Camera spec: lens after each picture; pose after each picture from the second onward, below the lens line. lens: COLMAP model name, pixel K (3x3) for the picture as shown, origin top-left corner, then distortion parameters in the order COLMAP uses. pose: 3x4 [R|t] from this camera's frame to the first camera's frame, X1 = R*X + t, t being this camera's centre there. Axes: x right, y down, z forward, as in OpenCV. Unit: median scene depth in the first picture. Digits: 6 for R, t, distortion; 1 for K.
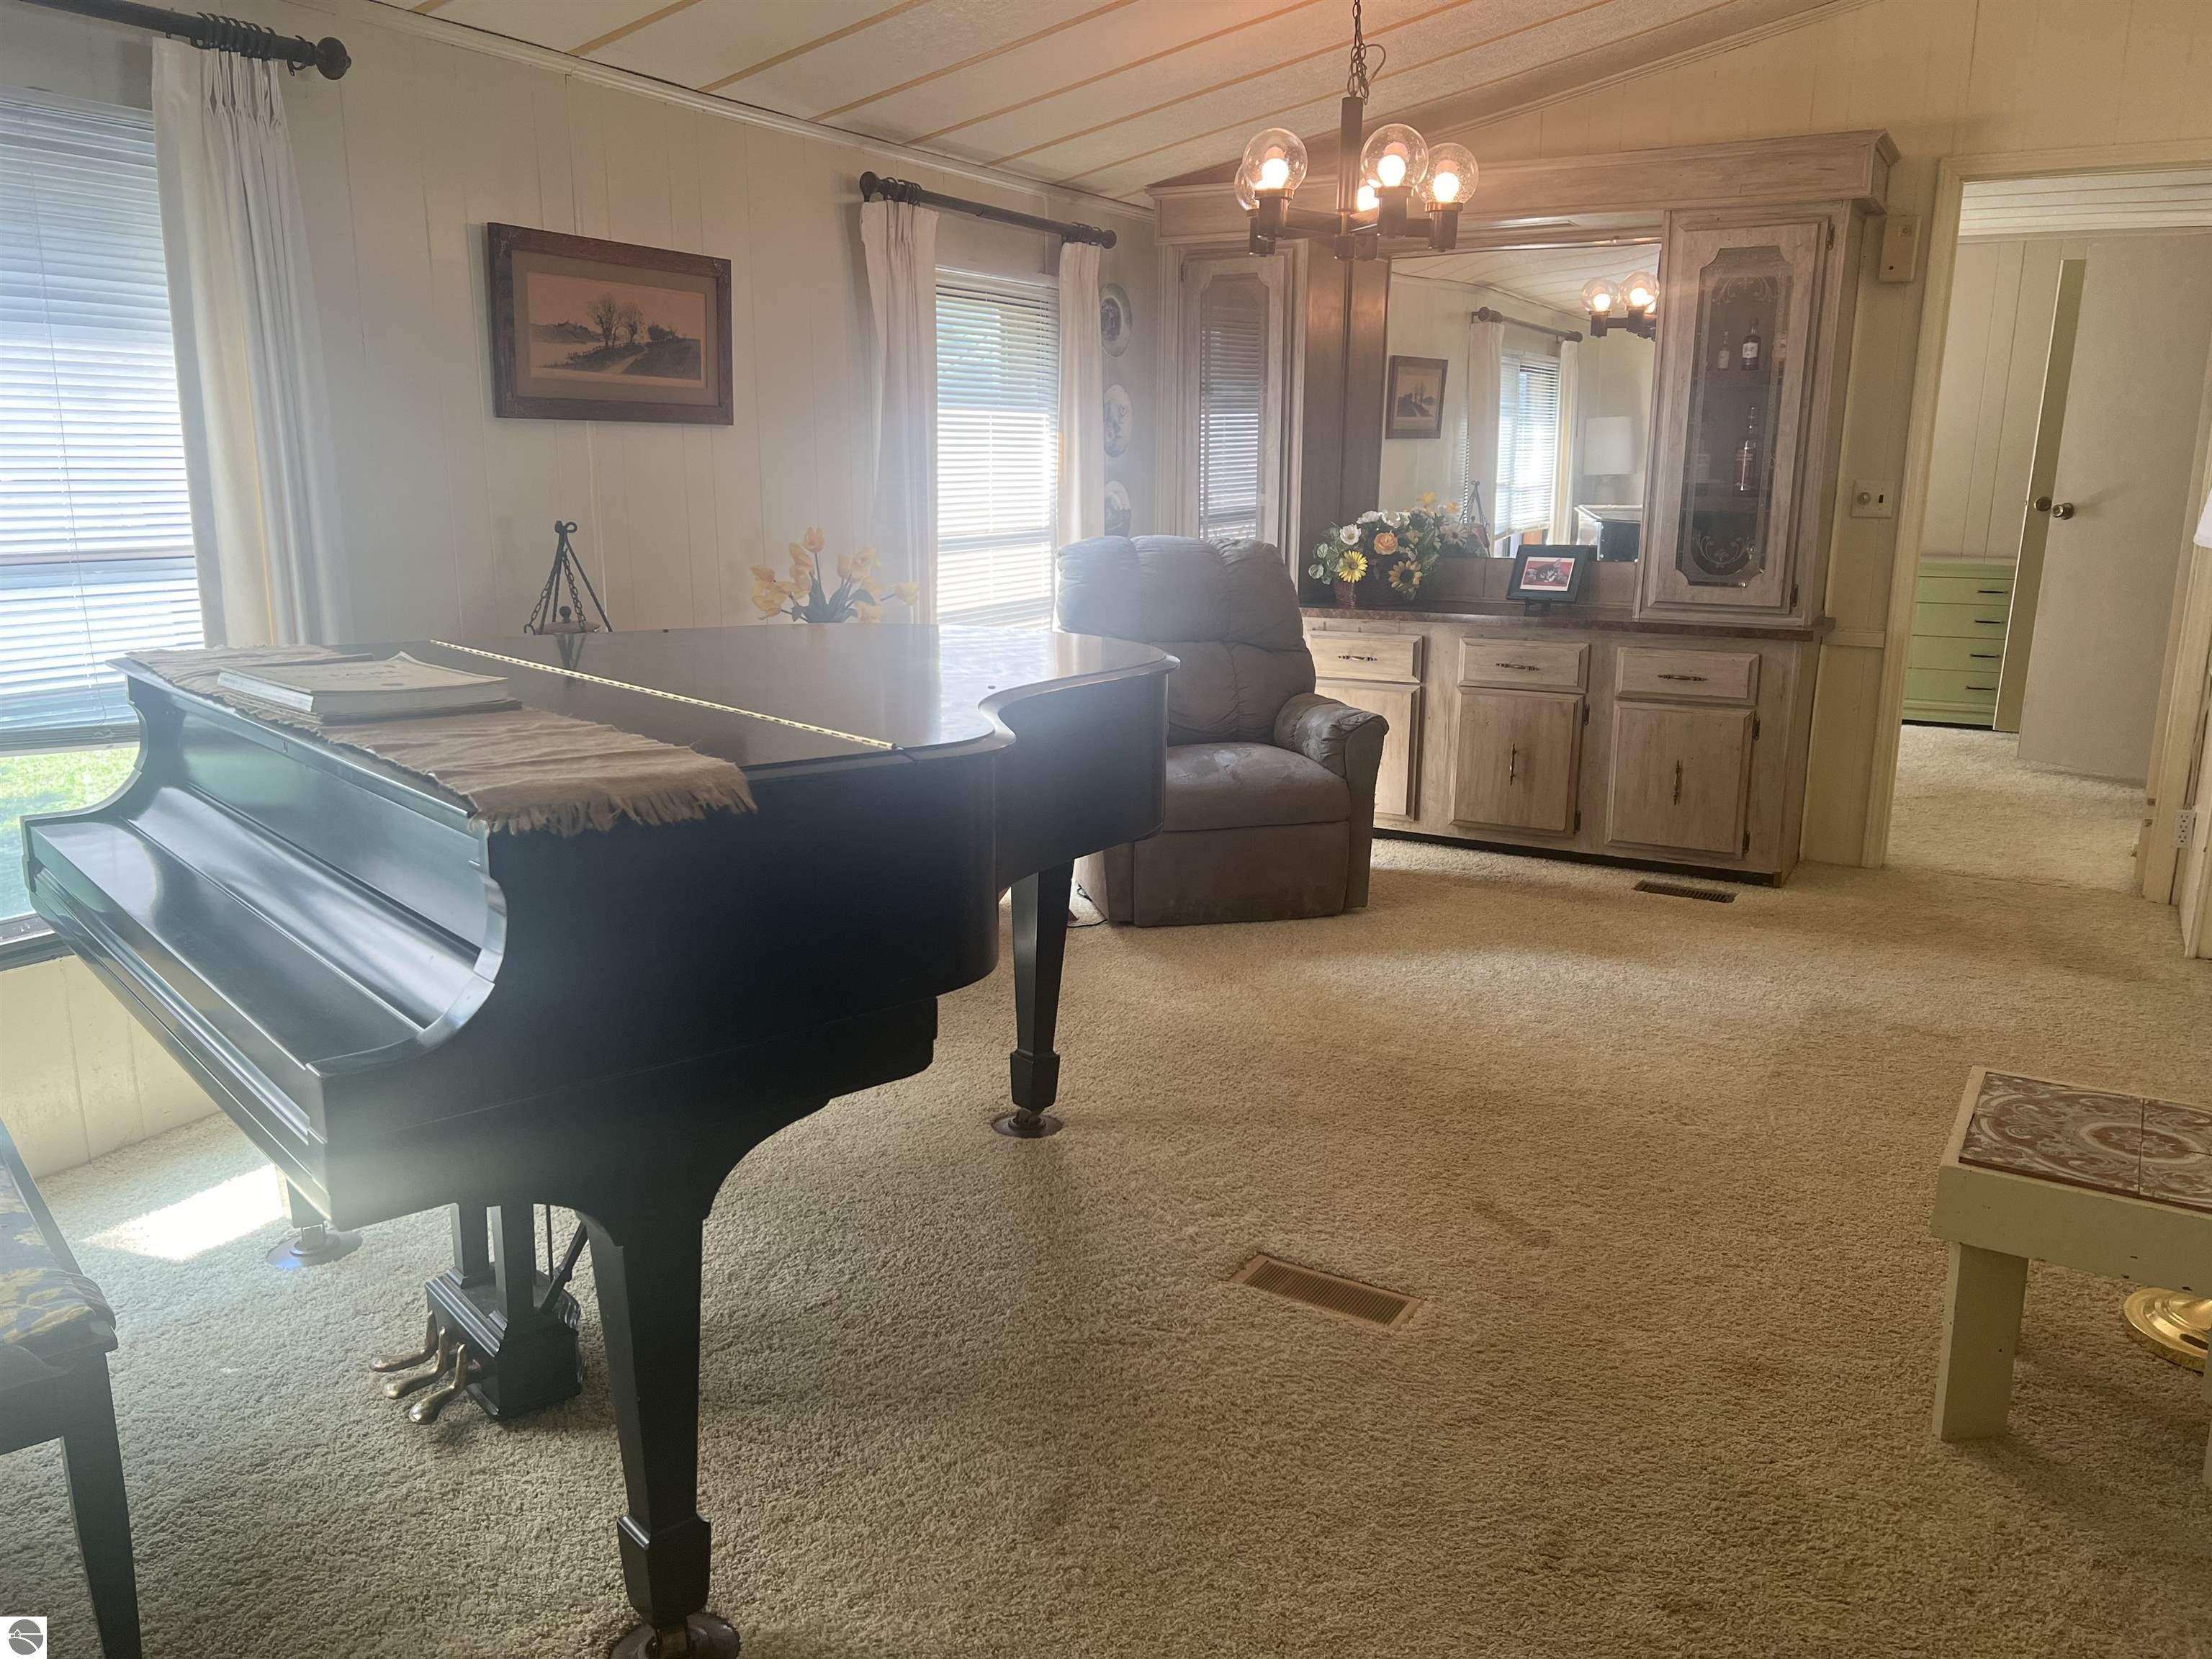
lens RADIAL K [[1656.1, 0, 1113.2], [0, 1656.1, 826.6], [0, 0, 1]] dist [0.072166, -0.091369]
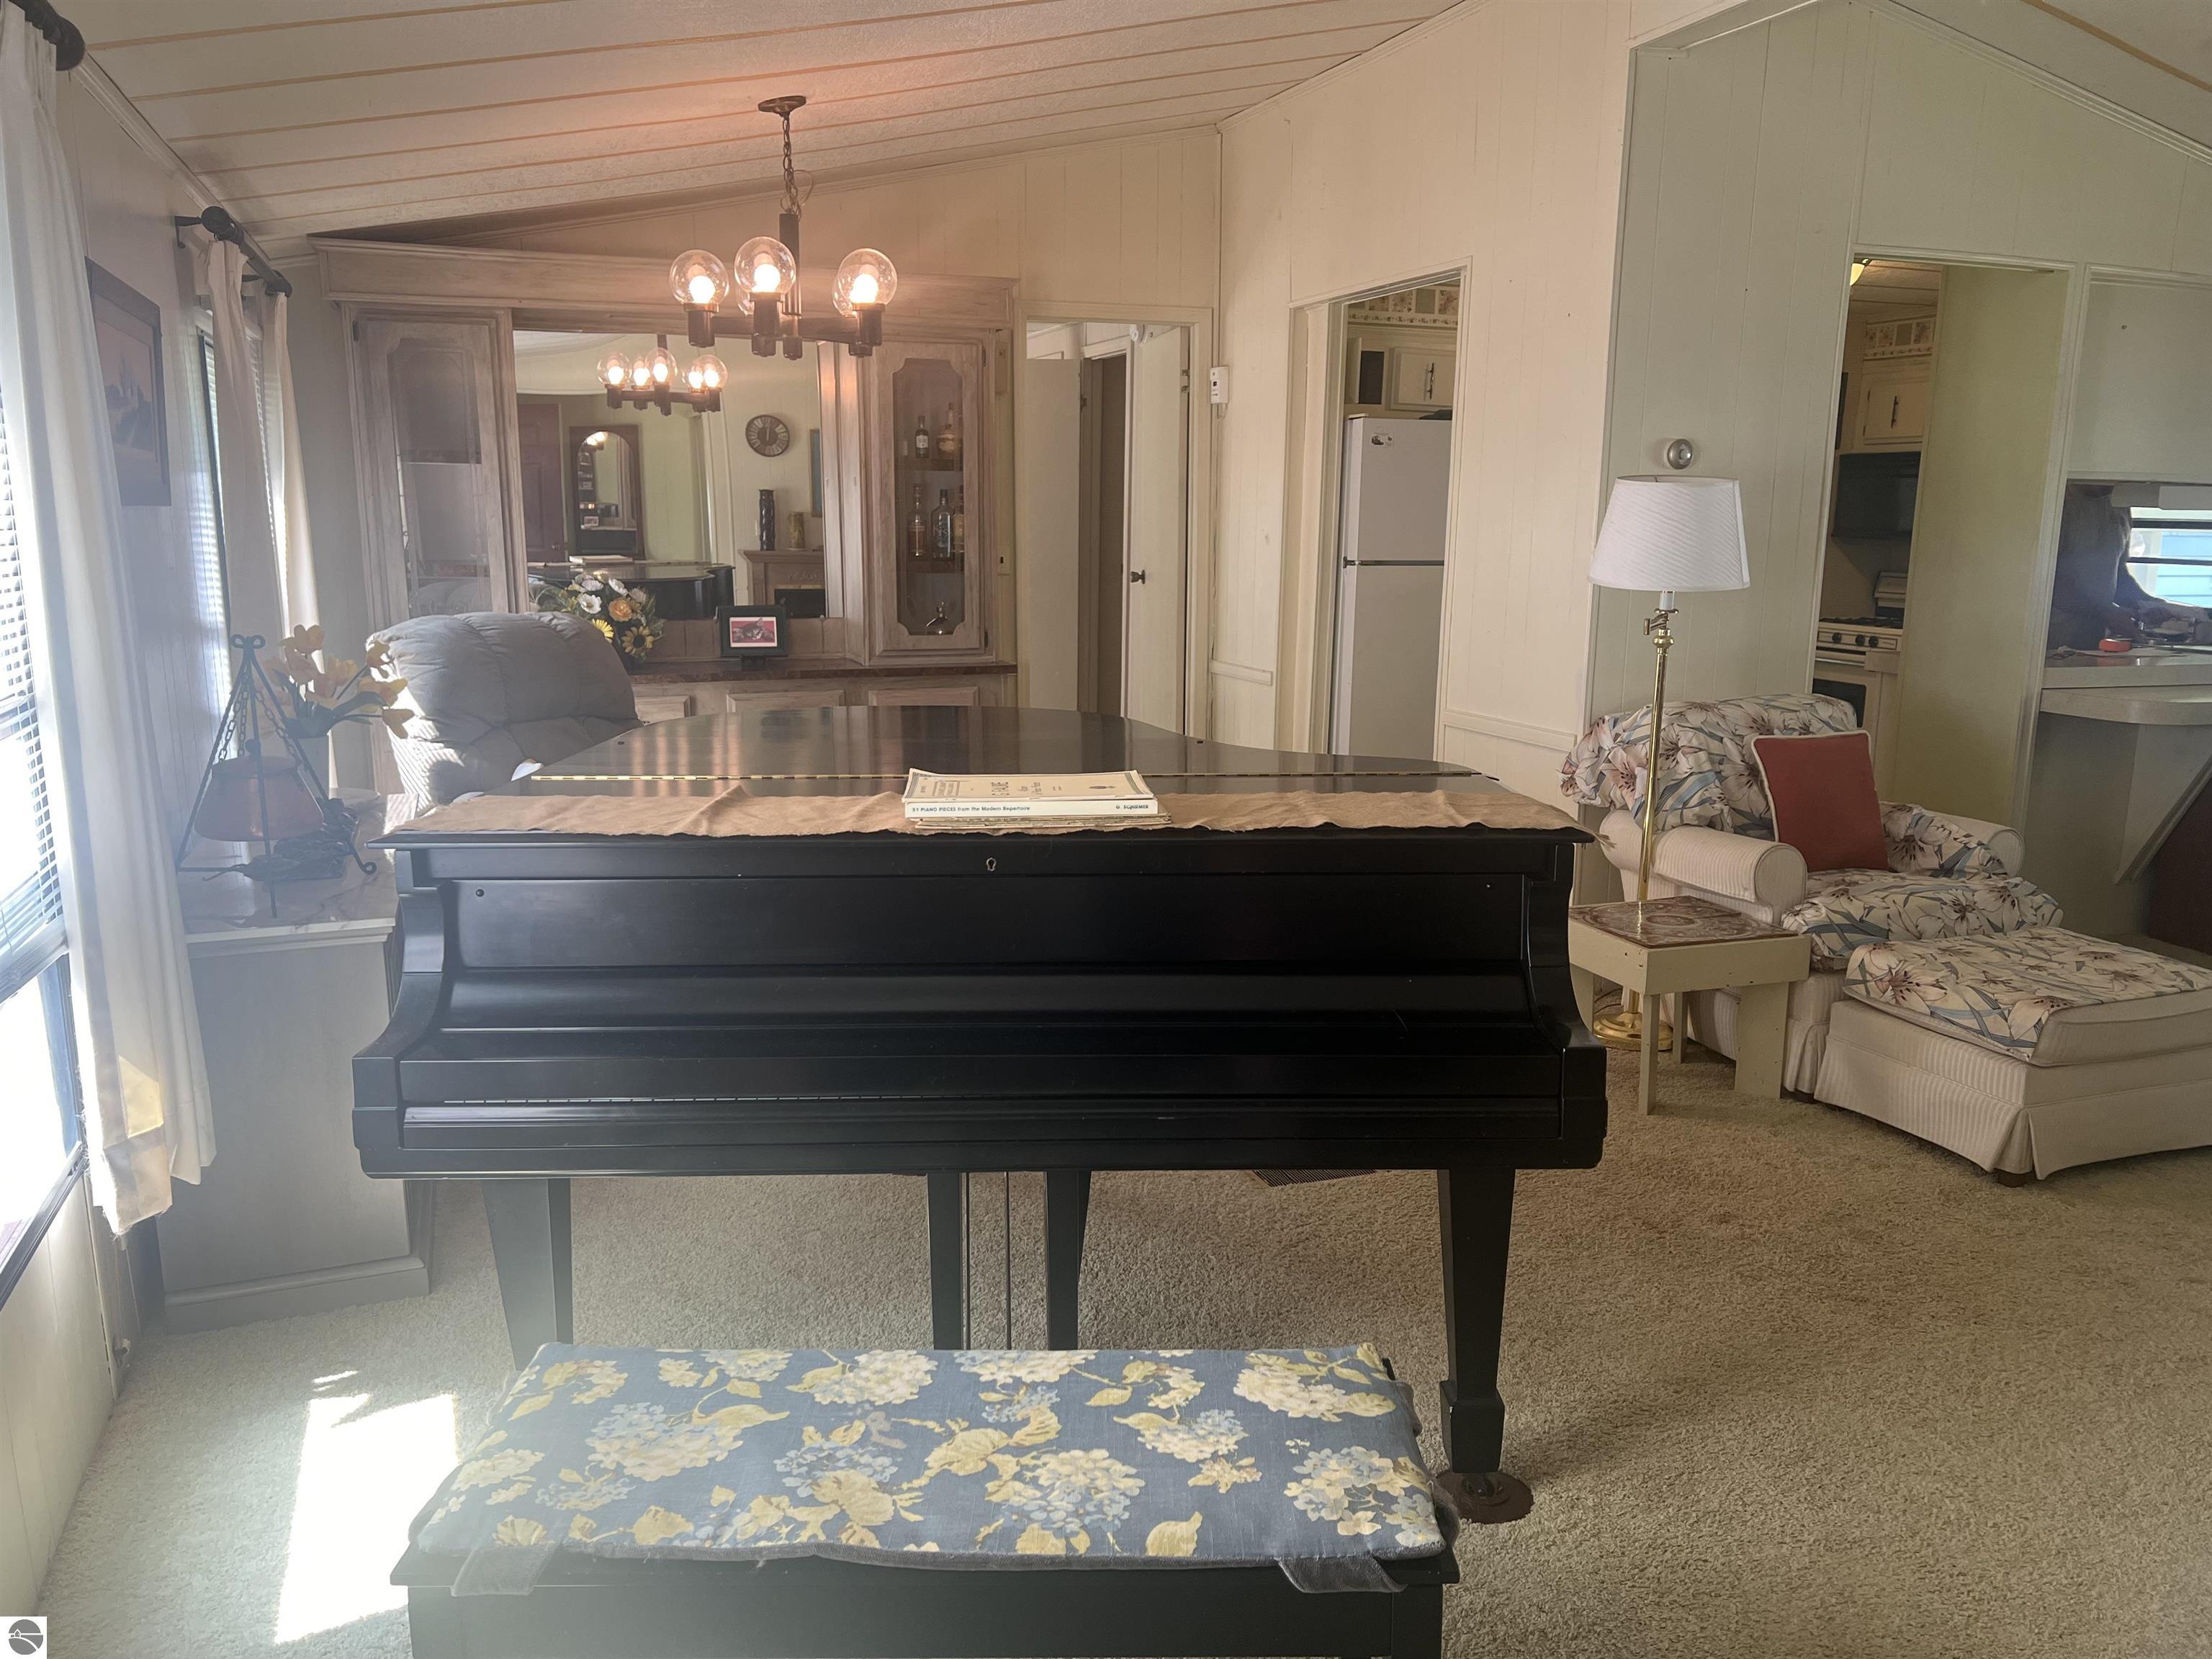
lens RADIAL K [[1656.1, 0, 1113.1], [0, 1656.1, 844.1], [0, 0, 1]] dist [0.072166, -0.091369]
pose [[0.645839, -0.155840, 0.747400, -0.485735], [0.166955, 0.984081, 0.060922, -0.044989], [-0.744996, 0.085436, 0.661576, 0.114044]]
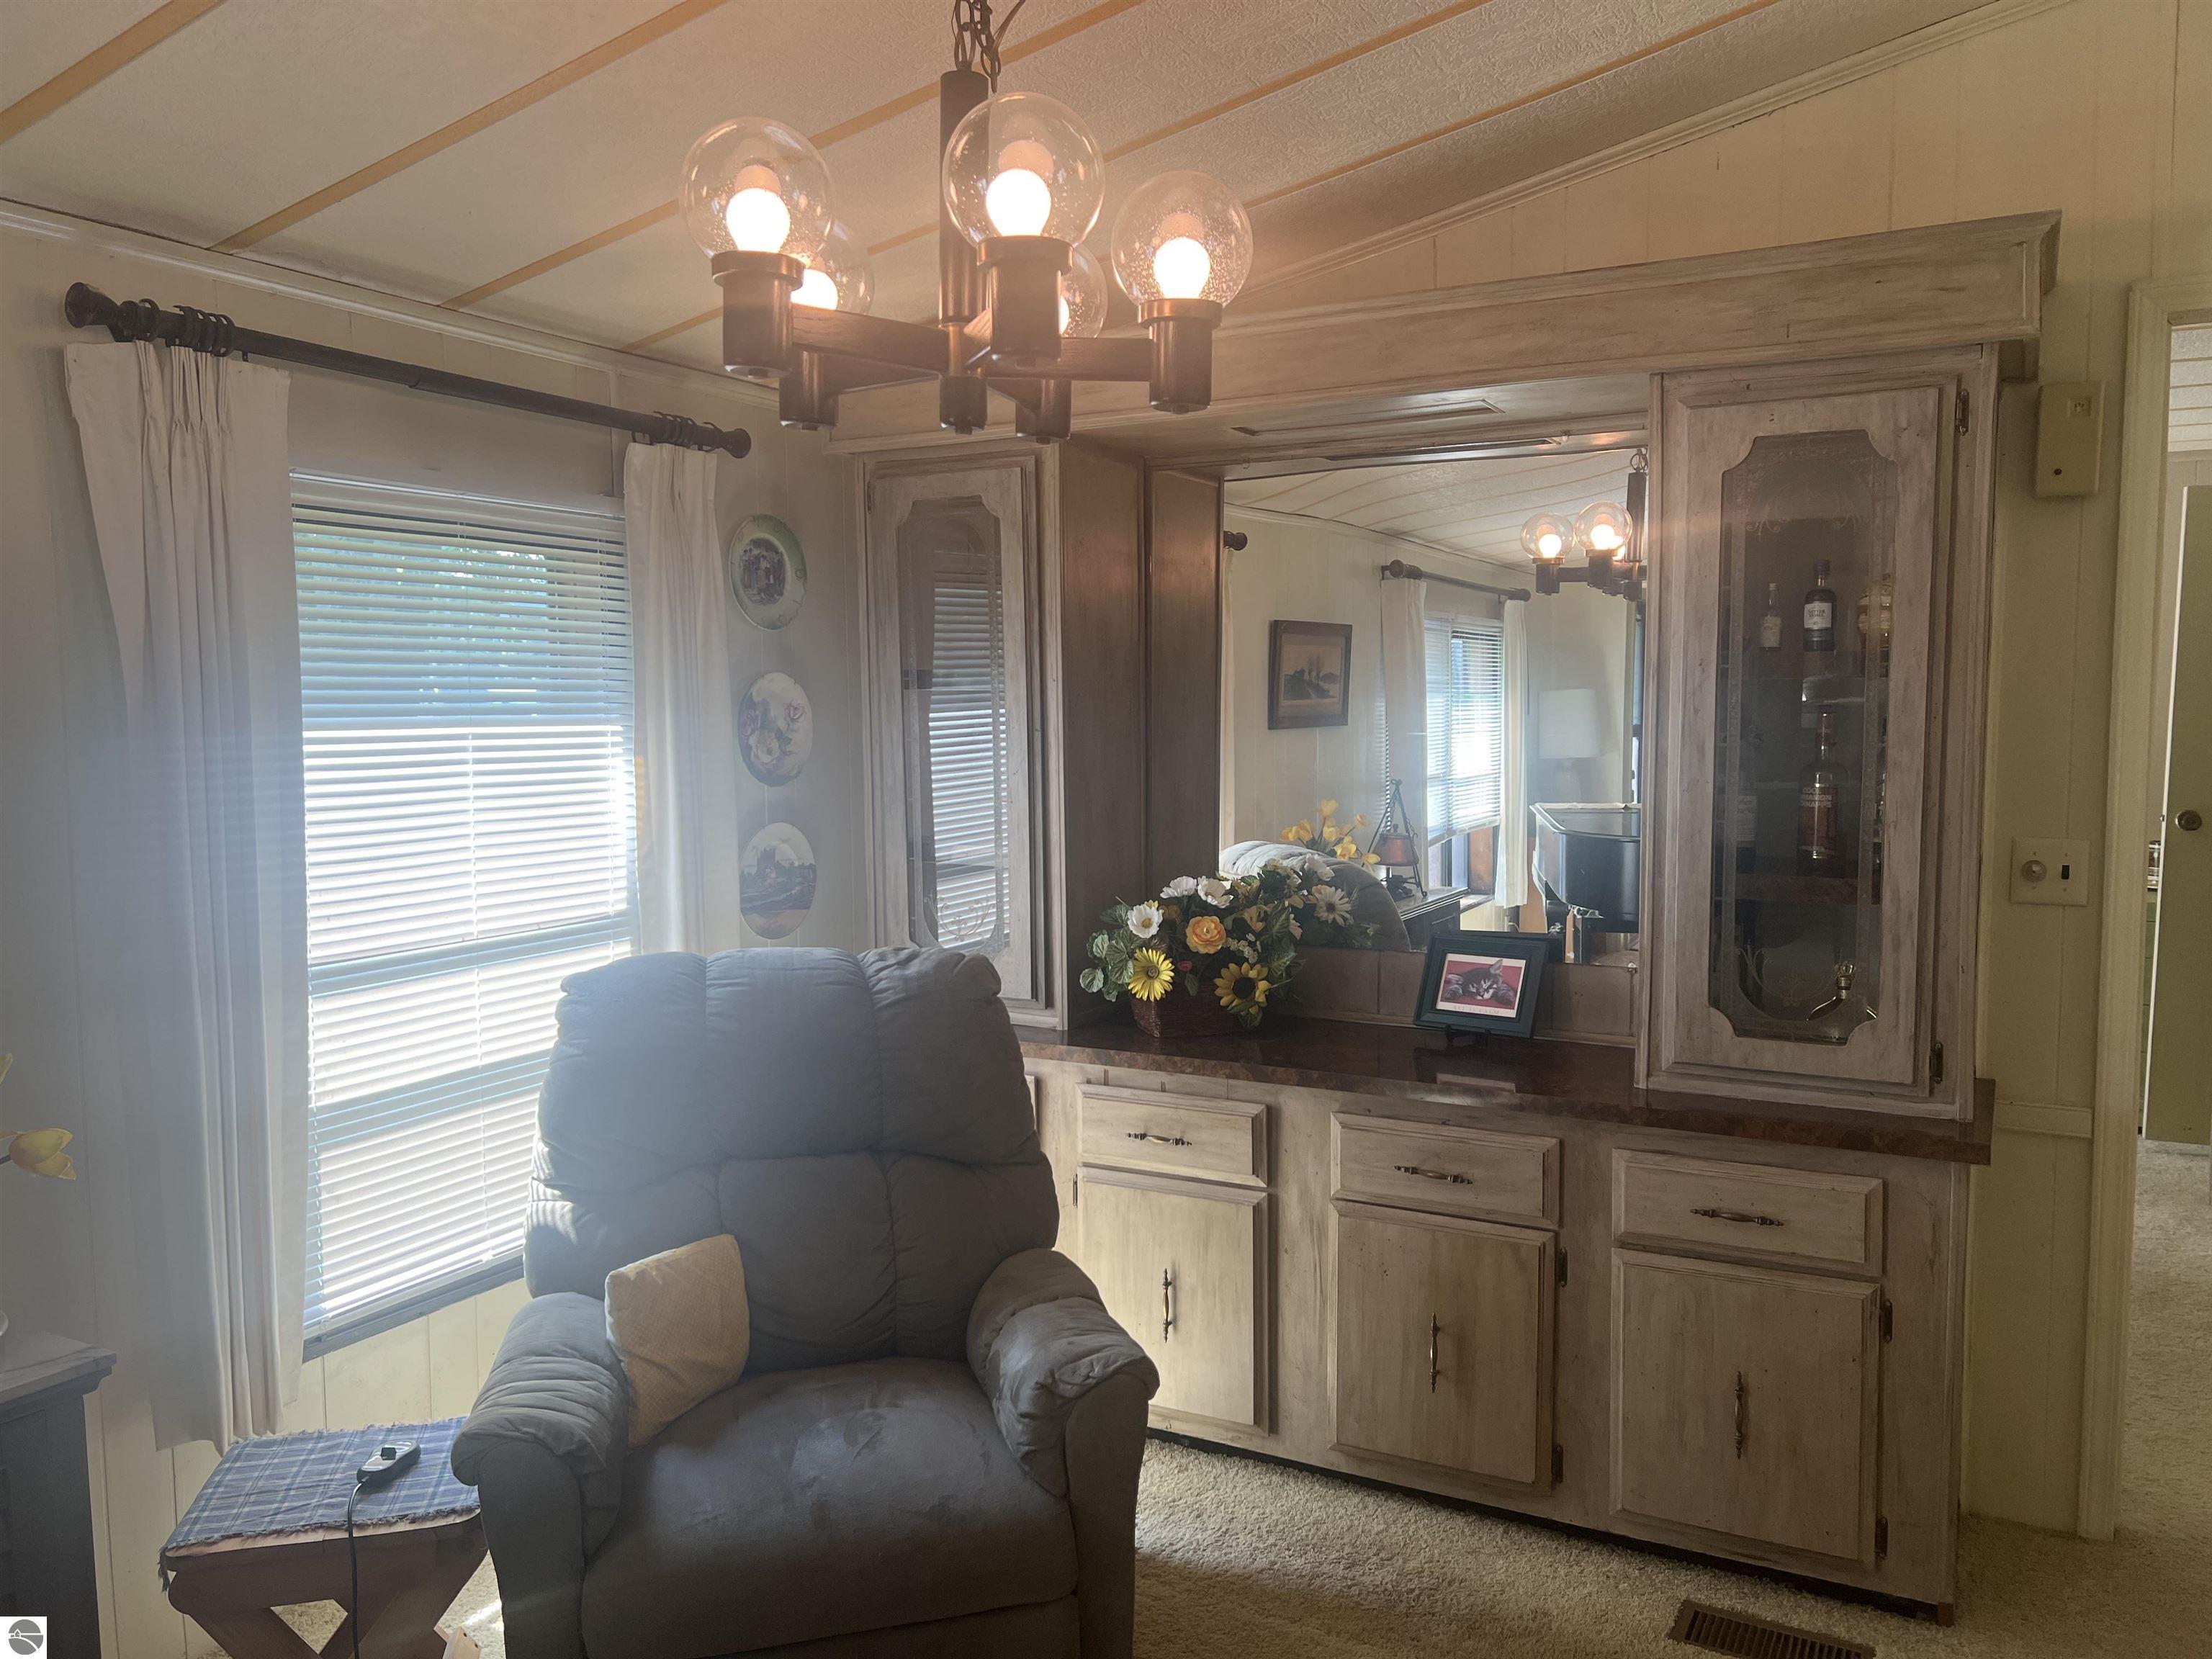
lens RADIAL K [[1656.1, 0, 1132.5], [0, 1656.1, 837.3], [0, 0, 1]] dist [0.072166, -0.091369]
pose [[0.999557, -0.011825, 0.027296, 0.137219], [0.015590, 0.989726, -0.142123, -0.136239], [-0.025335, 0.142486, 0.989473, 0.466995]]
